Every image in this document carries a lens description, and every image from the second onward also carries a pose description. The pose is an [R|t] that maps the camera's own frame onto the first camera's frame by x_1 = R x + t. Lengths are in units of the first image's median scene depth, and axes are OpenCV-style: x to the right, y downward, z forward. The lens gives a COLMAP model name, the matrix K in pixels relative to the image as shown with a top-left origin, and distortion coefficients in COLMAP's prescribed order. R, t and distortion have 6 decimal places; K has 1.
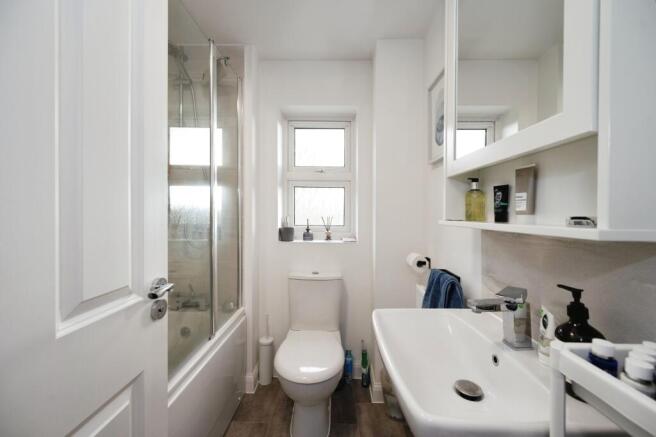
lens RADIAL K [[262.7, 0, 328.1], [0, 262.7, 217.4], [0, 0, 1]] dist [-0.000956, -0.000045]
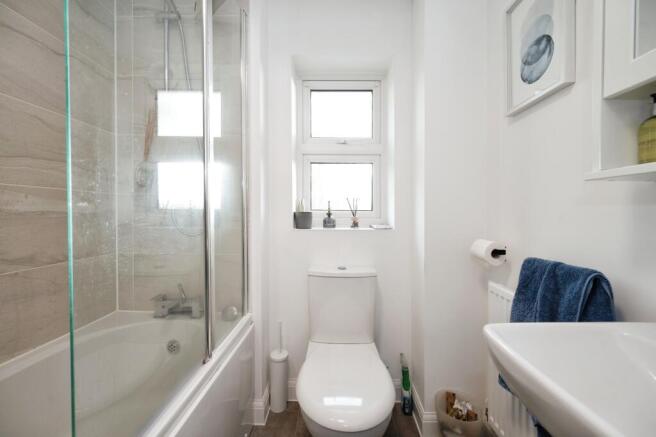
lens RADIAL K [[262.7, 0, 328.9], [0, 262.7, 217.6], [0, 0, 1]] dist [-0.000956, -0.000045]
pose [[0.999990, -0.004546, 0.000499, -0.087836], [0.004542, 0.999967, 0.006775, 0.057154], [-0.000529, -0.006772, 0.999977, 0.226008]]
